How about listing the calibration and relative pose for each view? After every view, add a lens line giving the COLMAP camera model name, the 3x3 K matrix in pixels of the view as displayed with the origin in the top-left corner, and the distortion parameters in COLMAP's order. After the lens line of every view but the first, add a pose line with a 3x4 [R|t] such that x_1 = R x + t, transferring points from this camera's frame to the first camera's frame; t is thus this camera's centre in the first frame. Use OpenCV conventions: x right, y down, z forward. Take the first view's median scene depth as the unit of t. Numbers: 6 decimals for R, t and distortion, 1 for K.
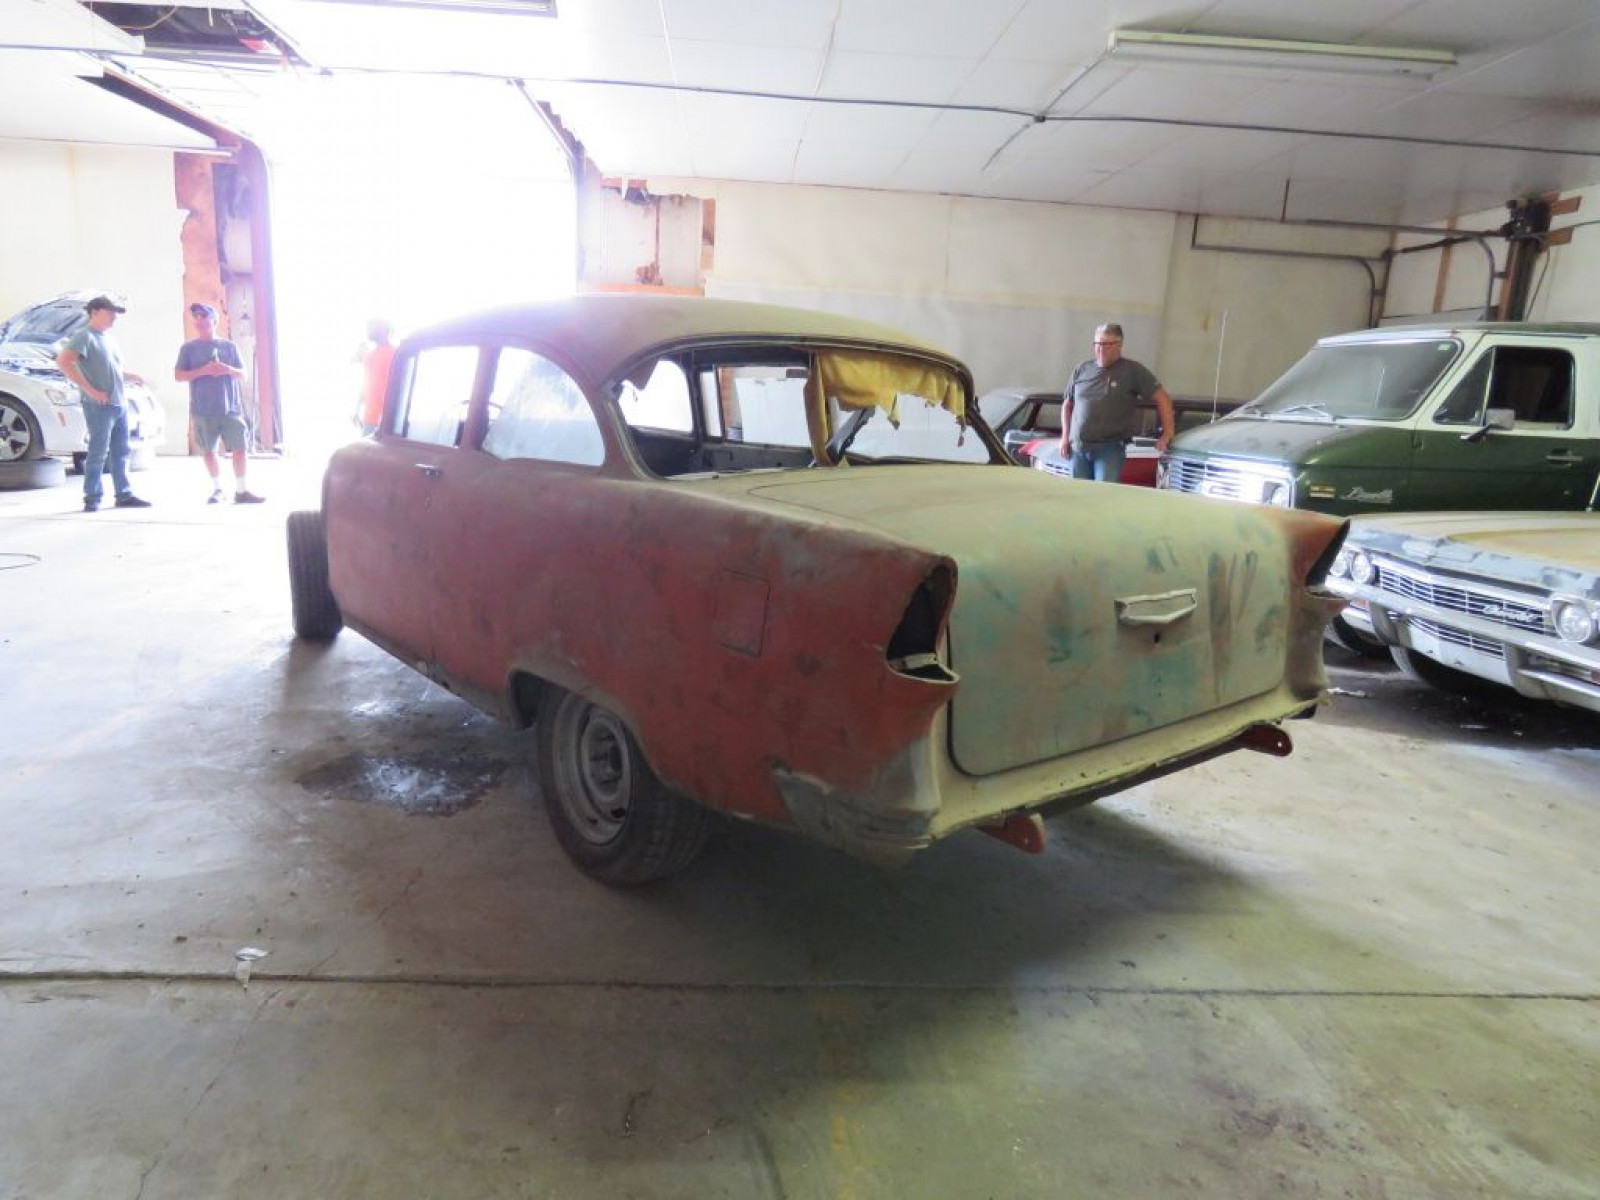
lens RADIAL K [[1023.1, 0, 800.0], [0, 1023.1, 600.0], [0, 0, 1]] dist [-0.007456, 0.000380]
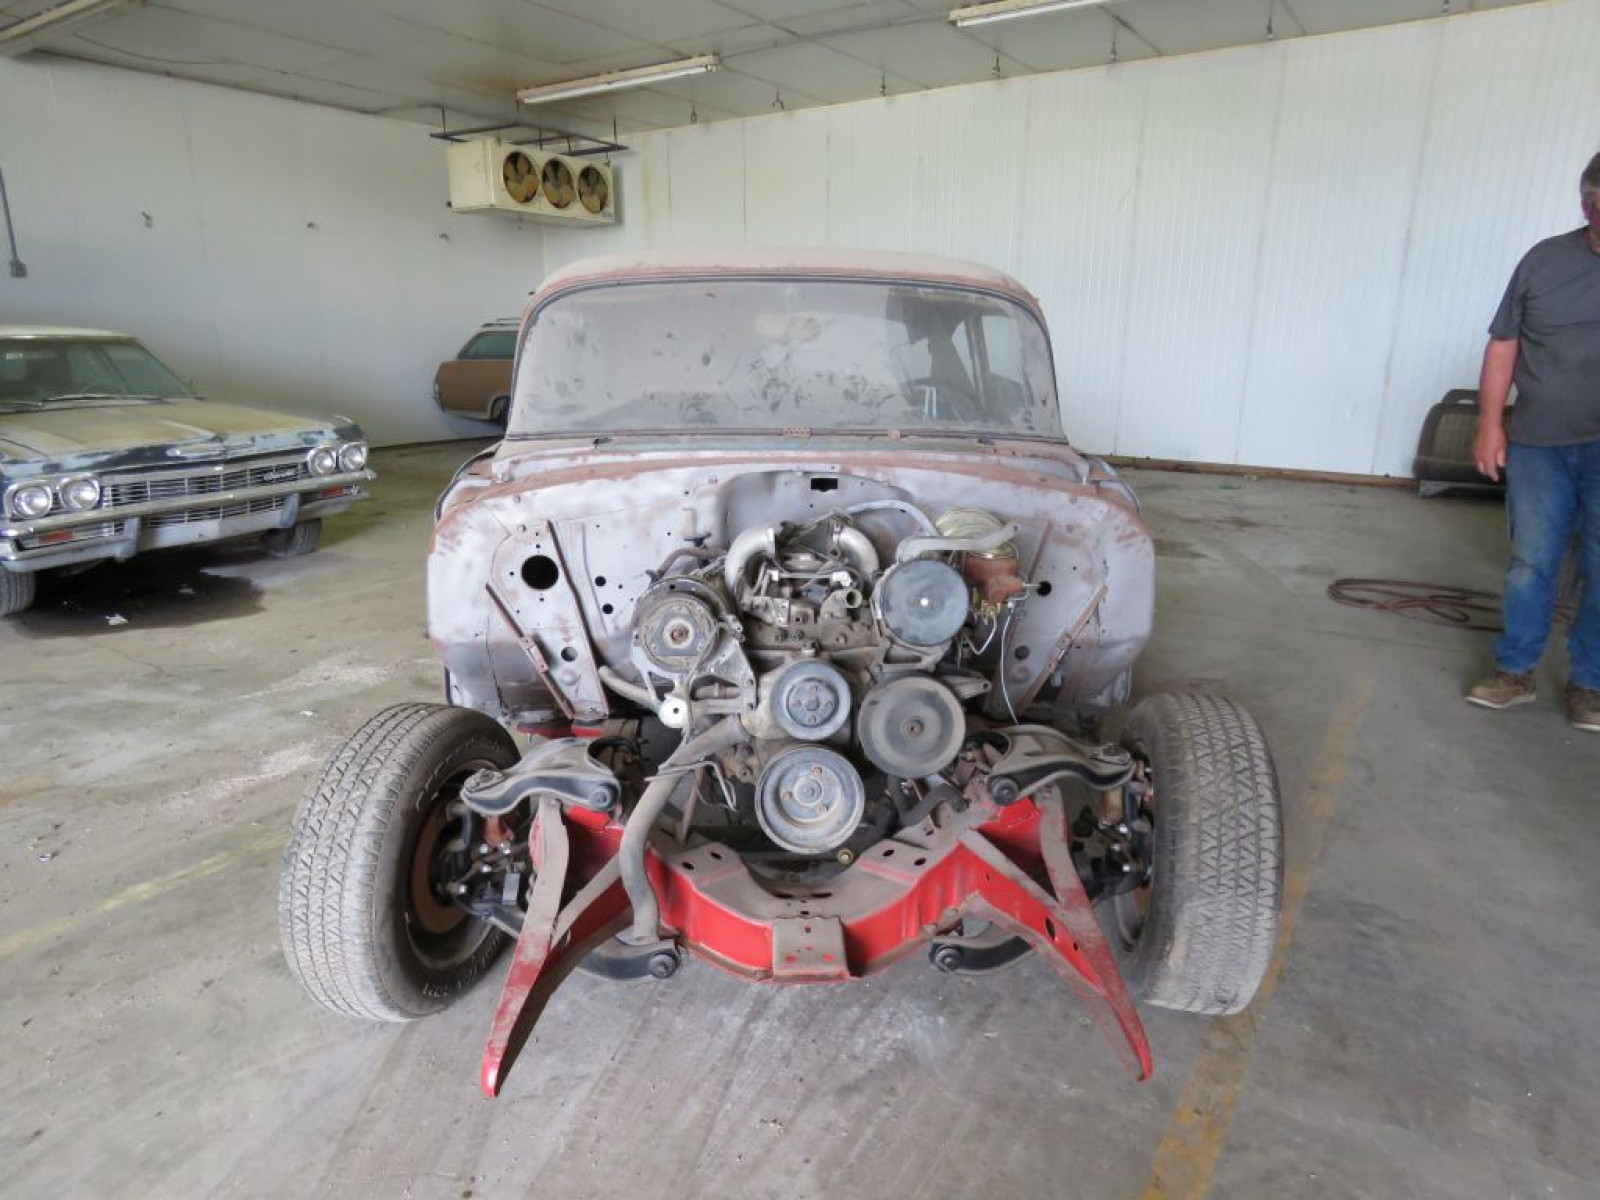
lens RADIAL K [[1044.6, 0, 800.0], [0, 1044.6, 600.0], [0, 0, 1]] dist [-0.014231, -0.003088]
pose [[-0.801210, -0.200584, 0.563763, -0.217130], [0.076870, 0.899836, 0.429403, -0.120468], [-0.593426, 0.387378, -0.705538, 0.516355]]
